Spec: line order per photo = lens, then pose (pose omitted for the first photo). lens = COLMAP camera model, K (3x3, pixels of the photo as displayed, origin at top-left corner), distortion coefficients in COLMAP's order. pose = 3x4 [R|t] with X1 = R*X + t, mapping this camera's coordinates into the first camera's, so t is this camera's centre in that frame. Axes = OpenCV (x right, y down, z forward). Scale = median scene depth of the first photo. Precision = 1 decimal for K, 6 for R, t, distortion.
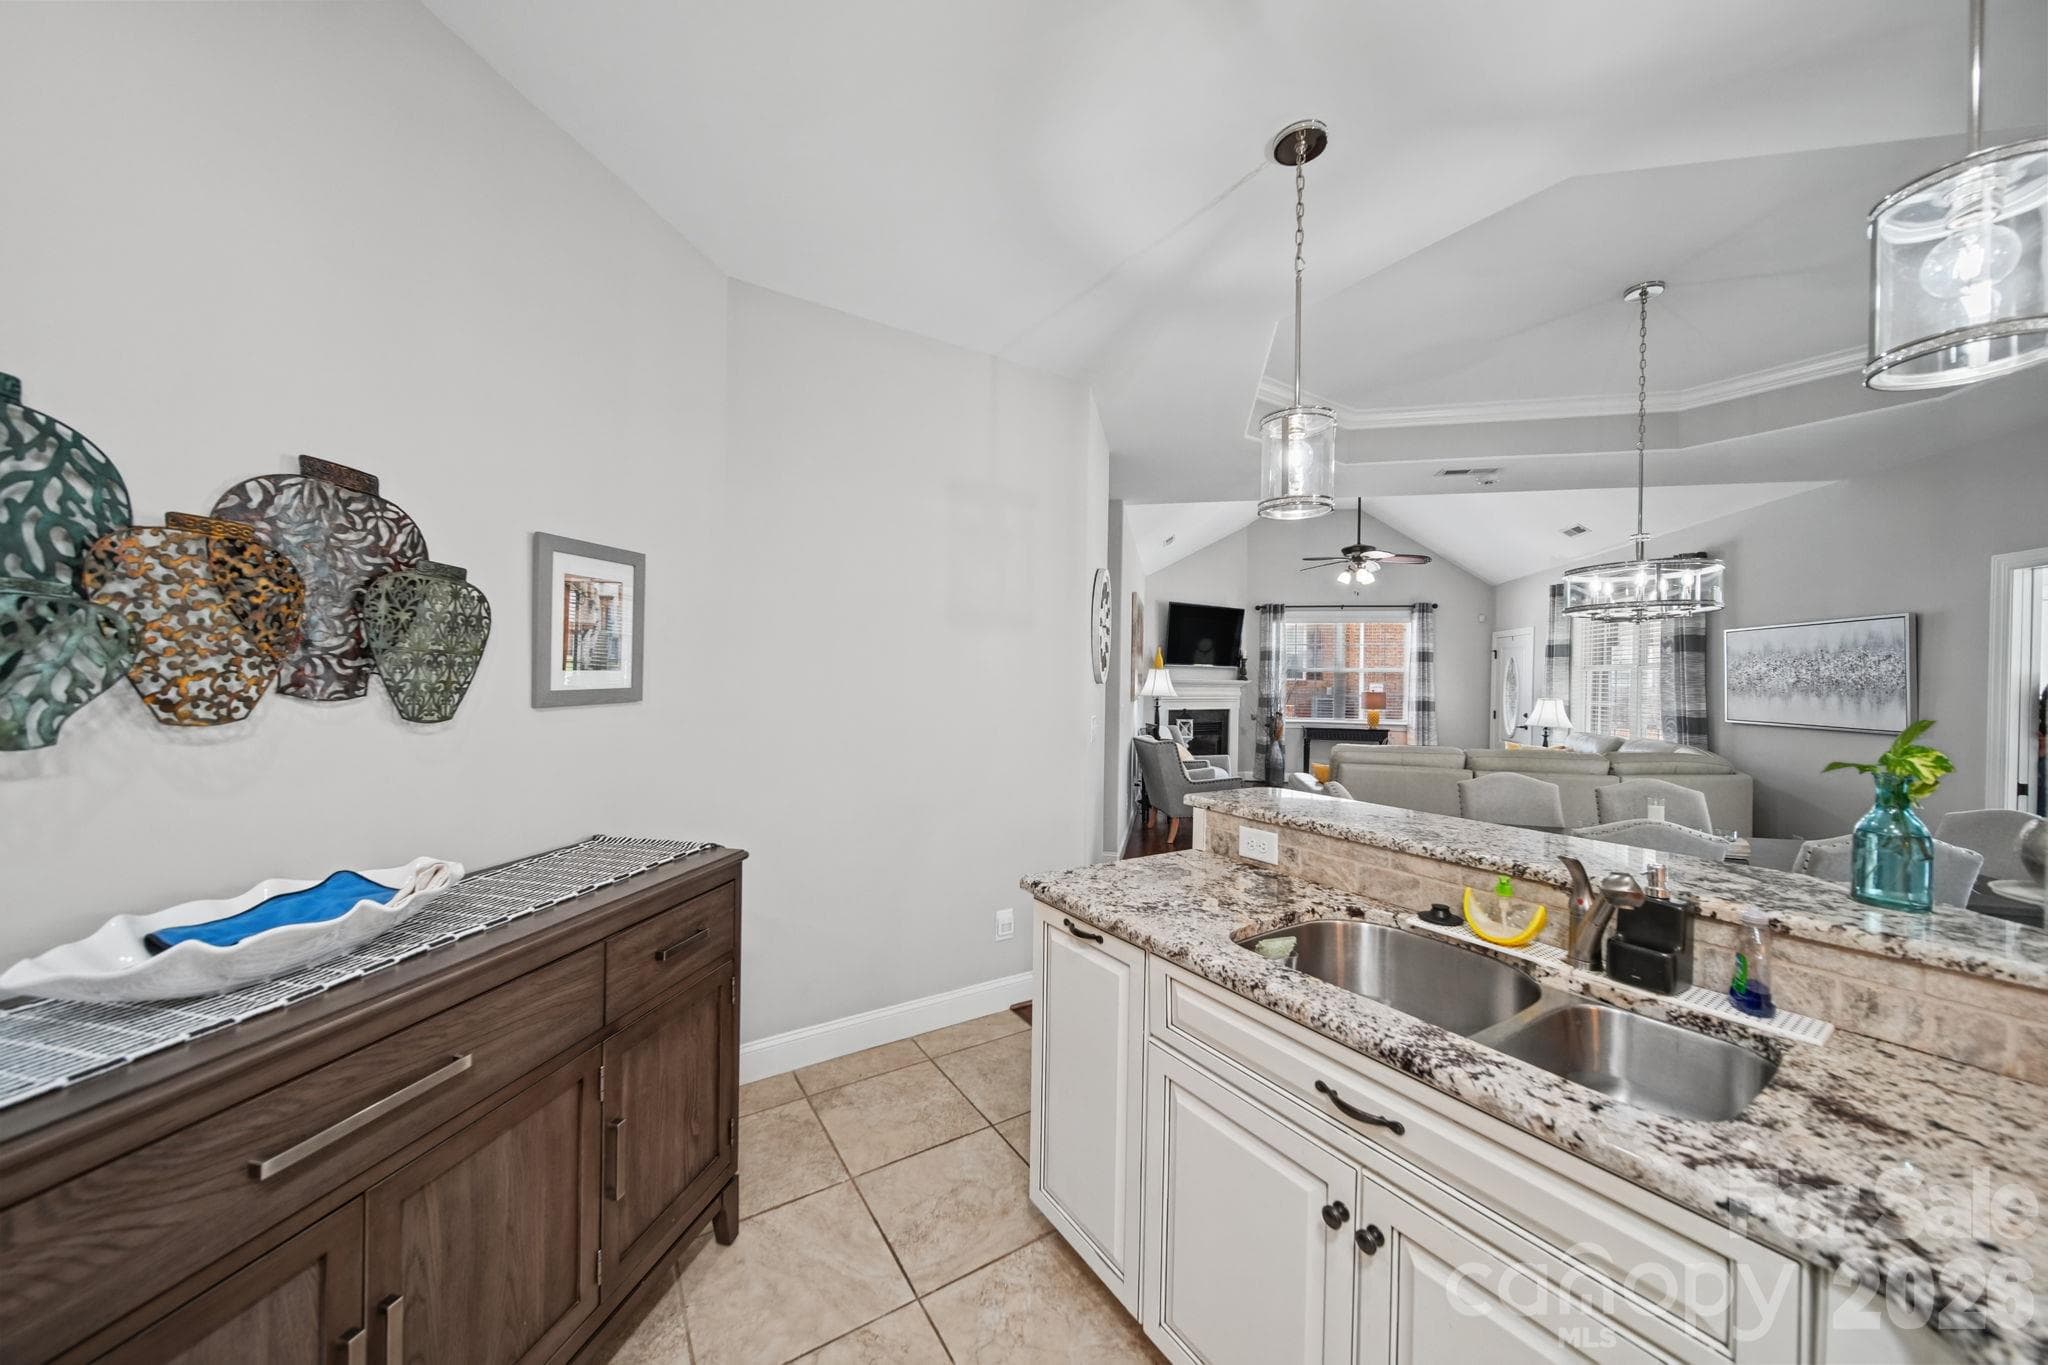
lens RADIAL K [[702.5, 0, 1022.7], [0, 702.5, 677.9], [0, 0, 1]] dist [-0.004021, 0.000083]
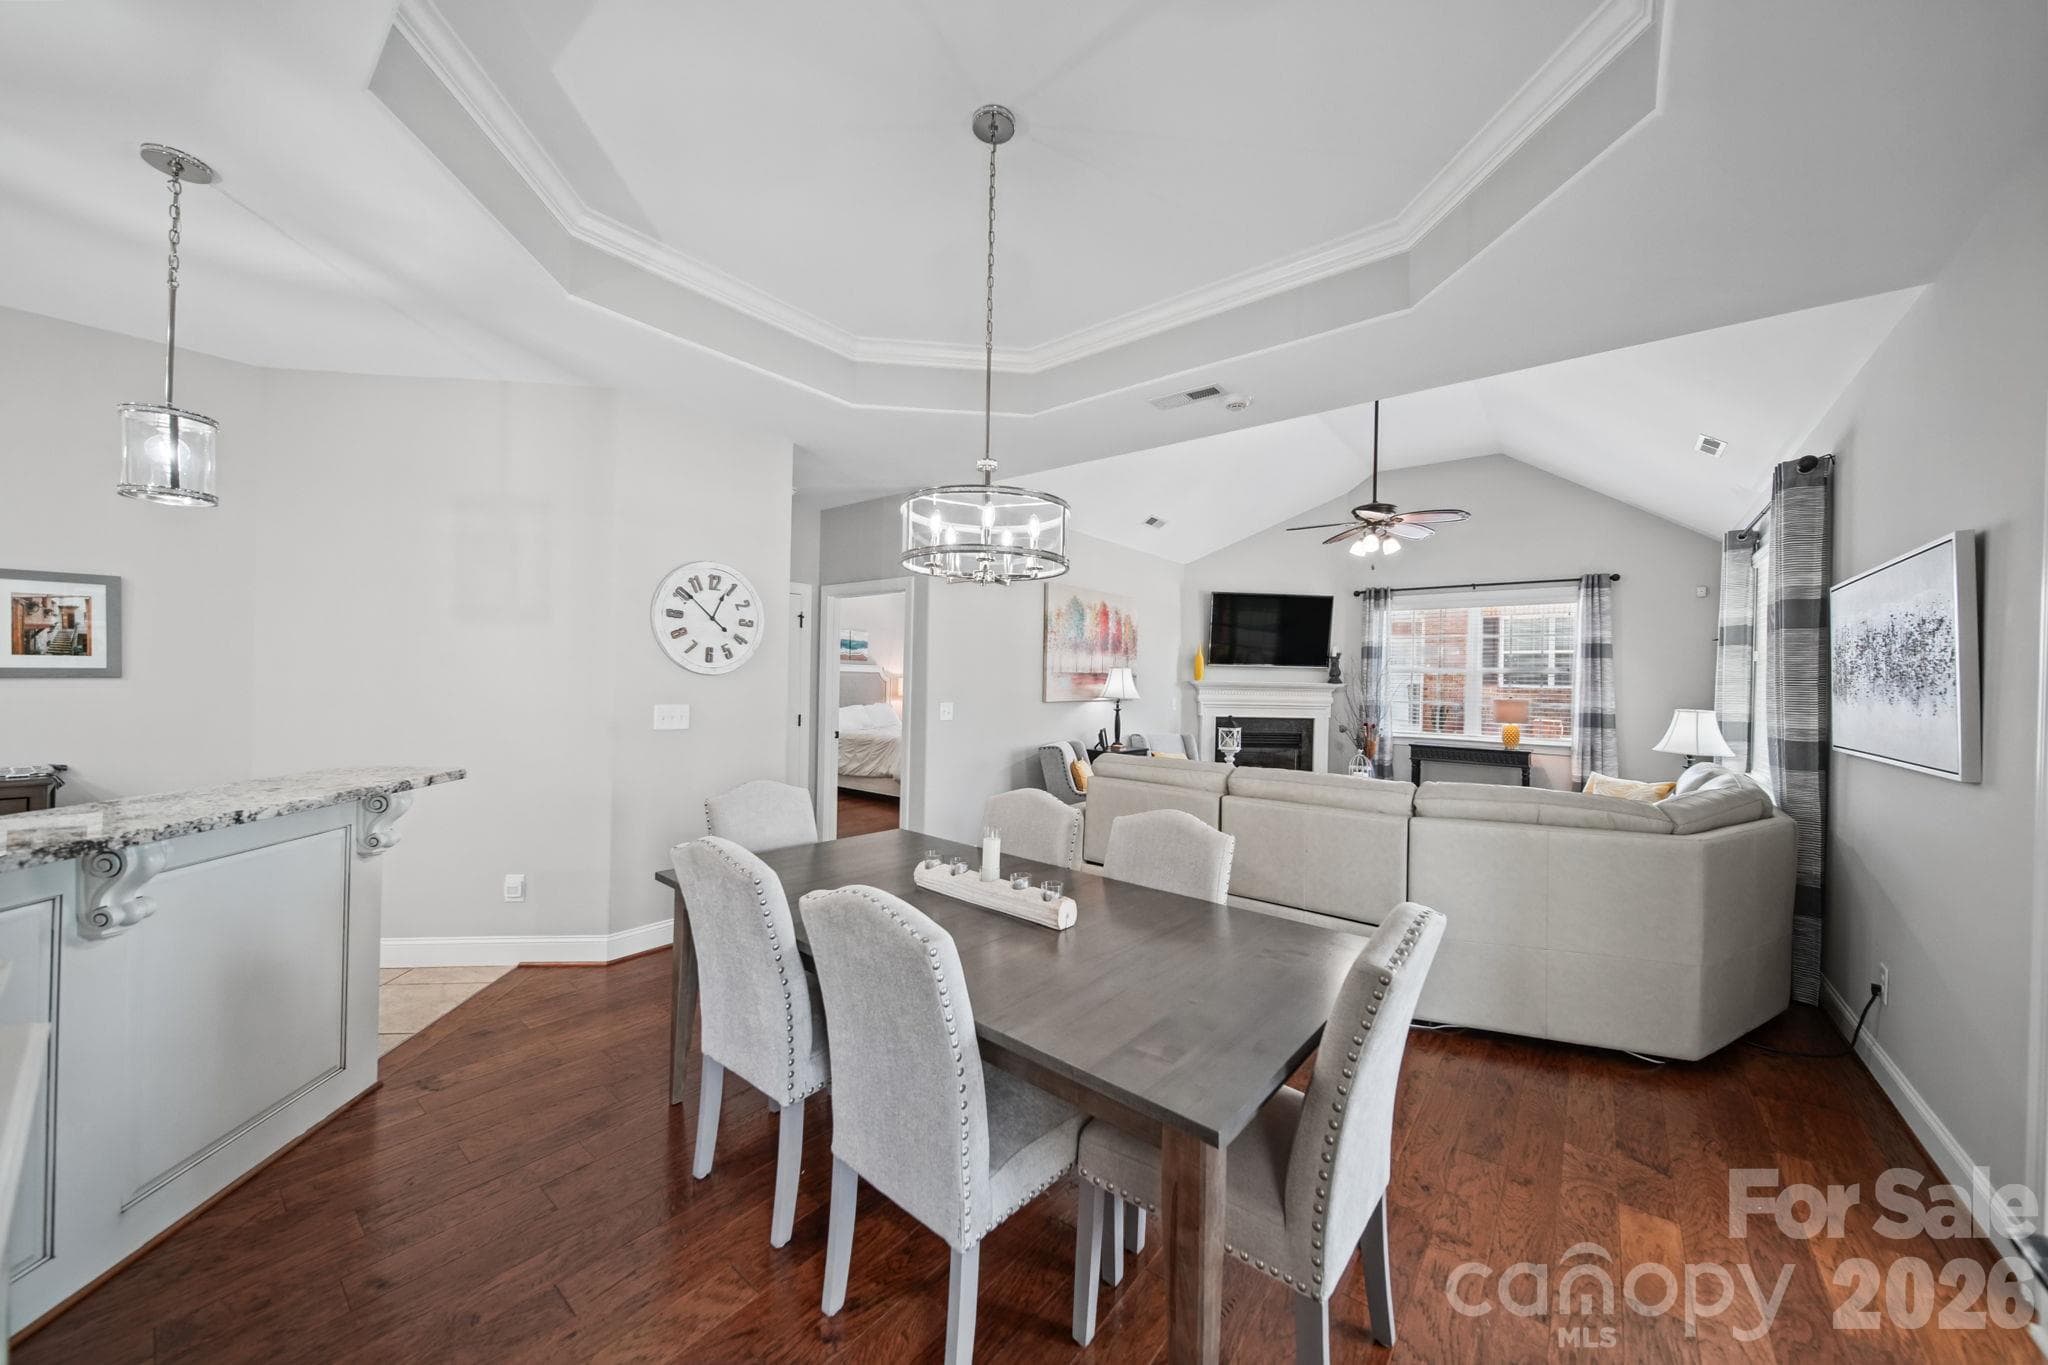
lens RADIAL K [[702.5, 0, 1016.0], [0, 702.5, 686.3], [0, 0, 1]] dist [-0.004021, 0.000083]
pose [[0.894426, 0.006002, -0.447175, 0.752568], [-0.005804, 0.999982, 0.001813, 0.016417], [0.447178, 0.000974, 0.894444, 0.221892]]
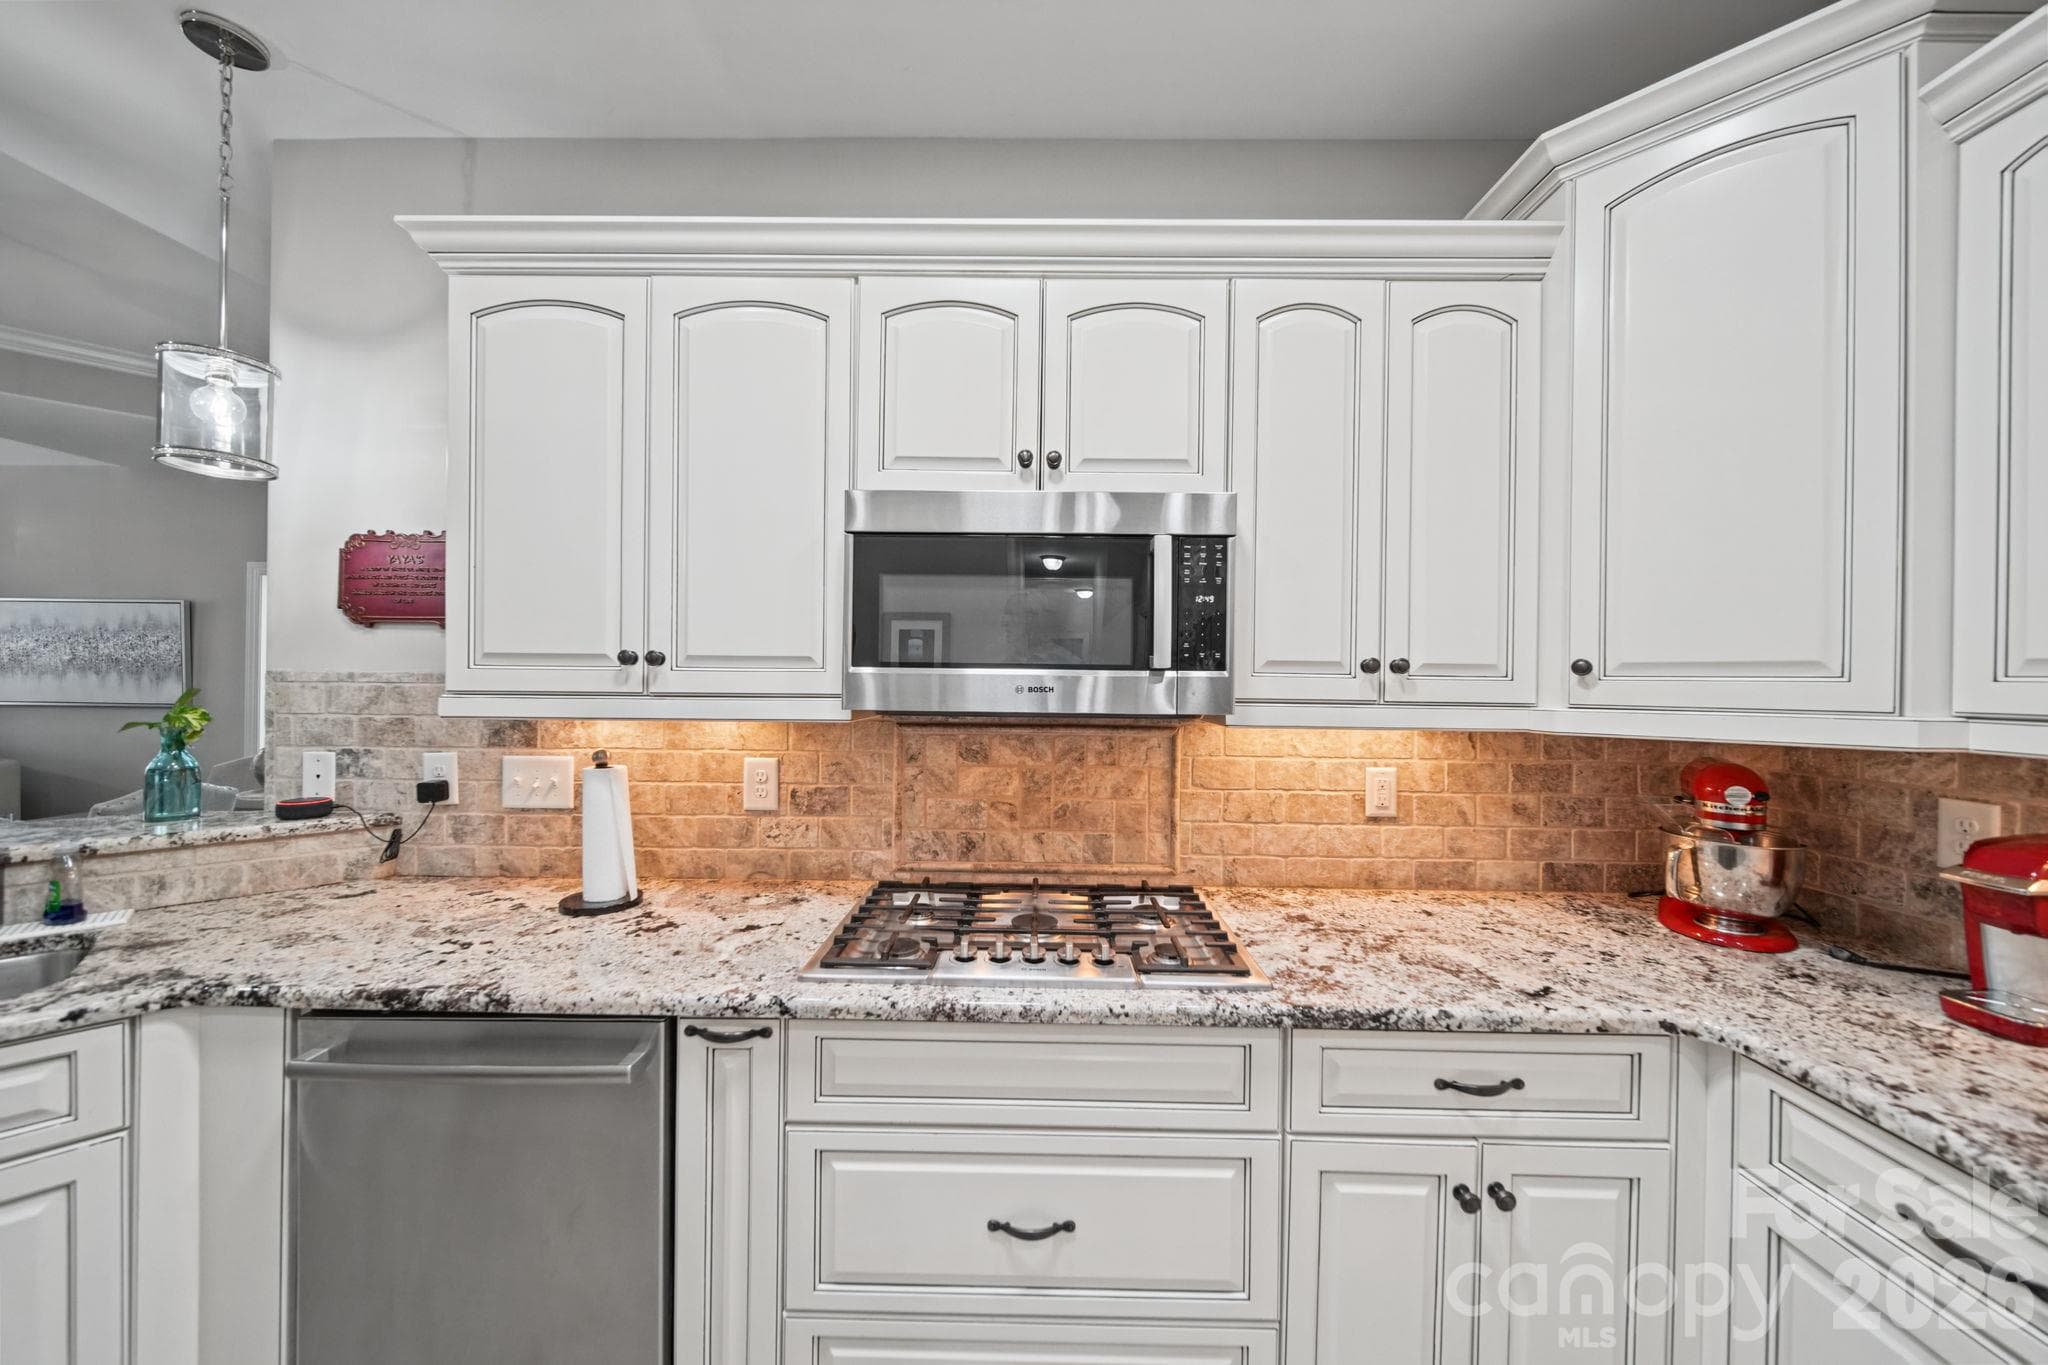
lens RADIAL K [[702.5, 0, 1027.9], [0, 702.5, 682.1], [0, 0, 1]] dist [-0.004021, 0.000083]
pose [[-0.210092, -0.021512, 0.977445, -0.514573], [-0.015816, 0.999702, 0.018602, -0.007017], [-0.977554, -0.011552, -0.210369, -0.406396]]
